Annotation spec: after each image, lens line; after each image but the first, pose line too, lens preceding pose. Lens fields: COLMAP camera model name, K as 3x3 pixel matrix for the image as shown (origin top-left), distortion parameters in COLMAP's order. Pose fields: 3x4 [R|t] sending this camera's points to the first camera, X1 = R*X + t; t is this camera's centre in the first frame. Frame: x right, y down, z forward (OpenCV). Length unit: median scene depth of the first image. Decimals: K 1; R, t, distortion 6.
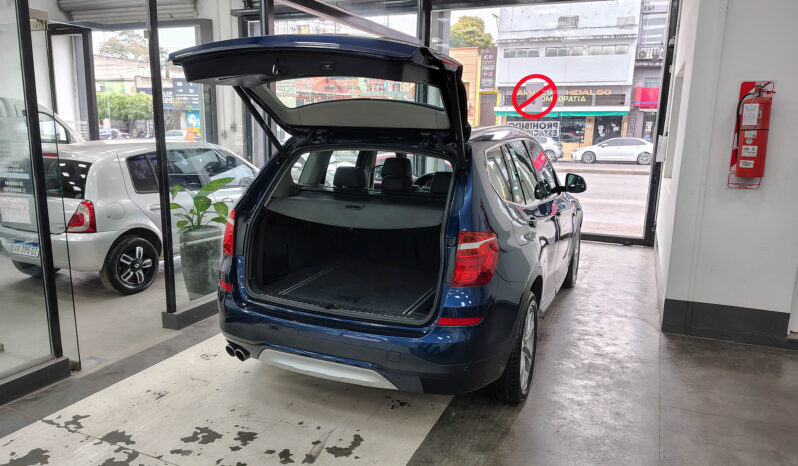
lens RADIAL K [[586.2, 0, 390.3], [0, 586.2, 230.7], [0, 0, 1]] dist [0.044759, -0.001124]
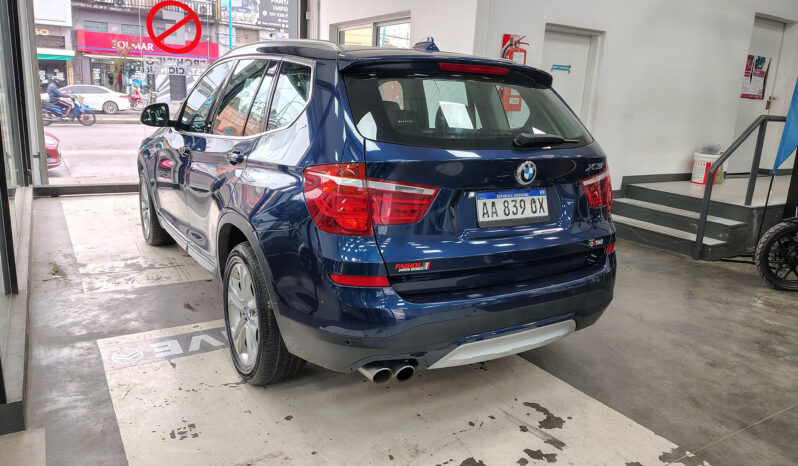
lens RADIAL K [[578.4, 0, 403.9], [0, 578.4, 231.1], [0, 0, 1]] dist [0.095403, -0.138991]
pose [[0.554880, -0.177829, 0.812703, -0.551984], [0.112155, 0.983959, 0.138727, -0.032719], [-0.824336, 0.014172, 0.565923, 0.437335]]
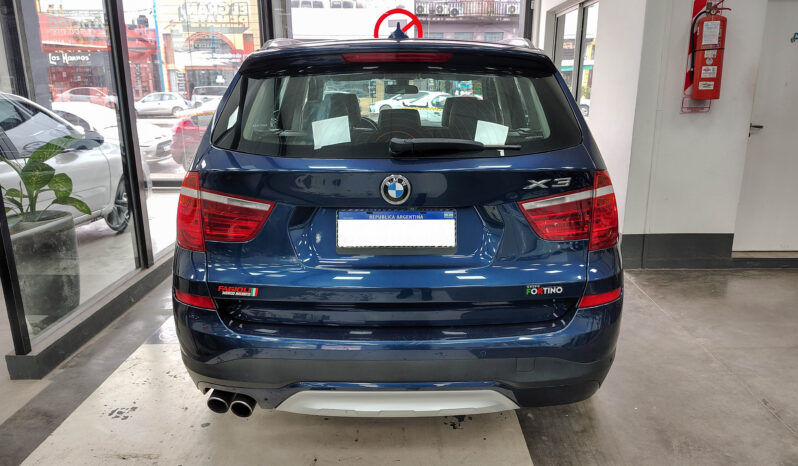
lens RADIAL K [[578.4, 0, 403.9], [0, 578.4, 231.1], [0, 0, 1]] dist [0.095403, -0.138991]
pose [[0.916645, -0.120733, 0.381032, -0.219834], [0.095155, 0.991797, 0.085345, -0.005331], [-0.388210, -0.041974, 0.920614, 0.271666]]
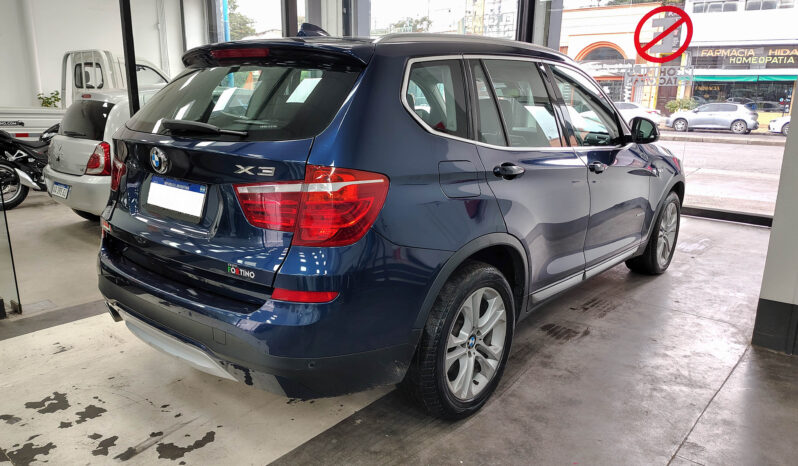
lens RADIAL K [[578.4, 0, 403.9], [0, 578.4, 231.1], [0, 0, 1]] dist [0.095403, -0.138991]
pose [[0.958667, 0.062185, -0.277651, 0.254496], [-0.050090, 0.997470, 0.050450, 0.022980], [0.280085, -0.034457, 0.959356, 0.231936]]
